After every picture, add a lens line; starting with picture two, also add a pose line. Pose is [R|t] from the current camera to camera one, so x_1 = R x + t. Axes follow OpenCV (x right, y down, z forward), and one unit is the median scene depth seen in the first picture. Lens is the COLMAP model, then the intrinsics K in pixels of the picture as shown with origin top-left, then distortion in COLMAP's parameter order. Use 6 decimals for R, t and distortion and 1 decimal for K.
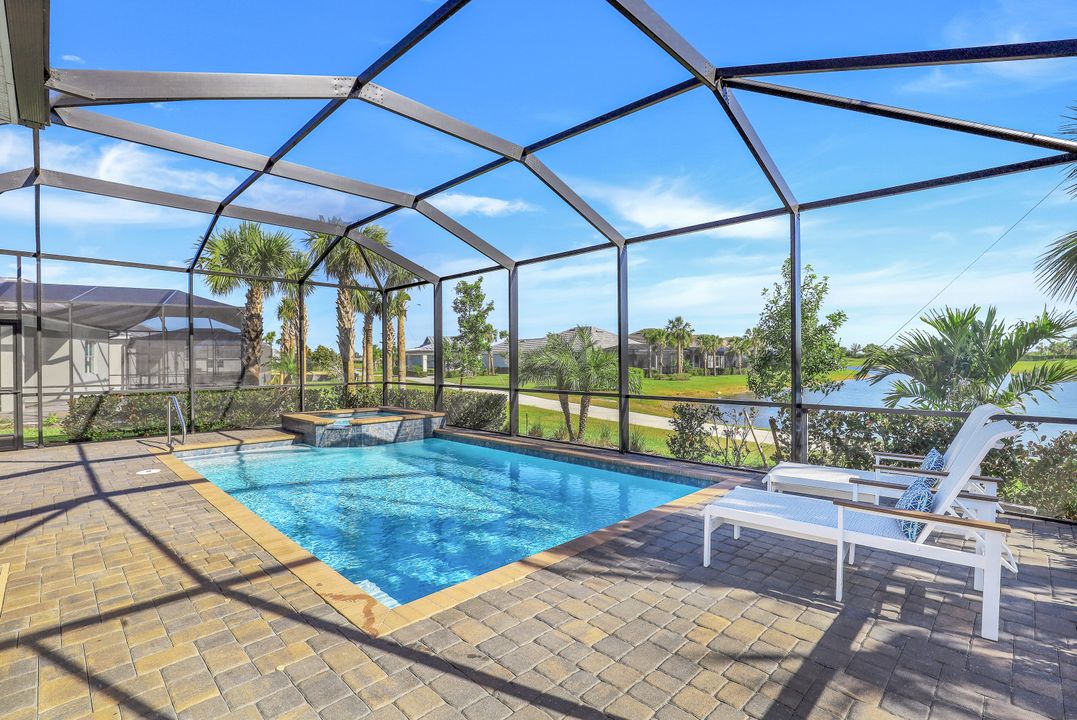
lens RADIAL K [[511.9, 0, 538.5], [0, 511.9, 360.0], [0, 0, 1]] dist [-0.004017, -0.000365]
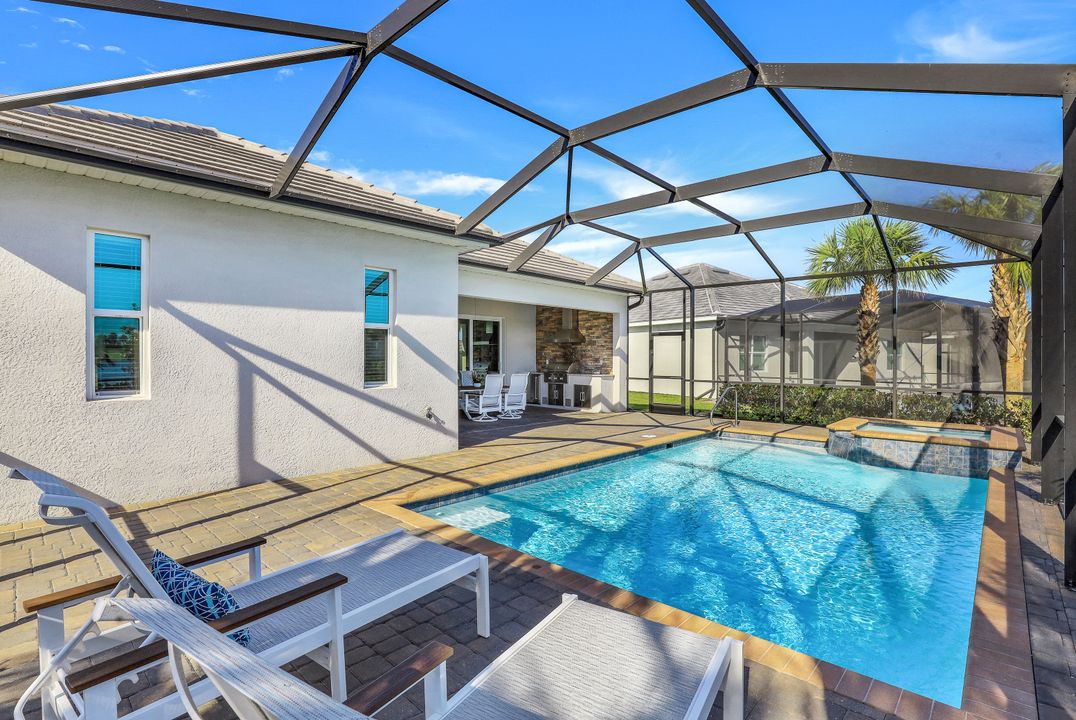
lens RADIAL K [[504.3, 0, 546.3], [0, 504.3, 361.7], [0, 0, 1]] dist [-0.028913, 0.000499]
pose [[0.050042, 0.011986, -0.998675, 0.468135], [-0.008196, 0.999899, 0.011590, -0.001593], [0.998713, 0.007605, 0.050135, 0.480539]]
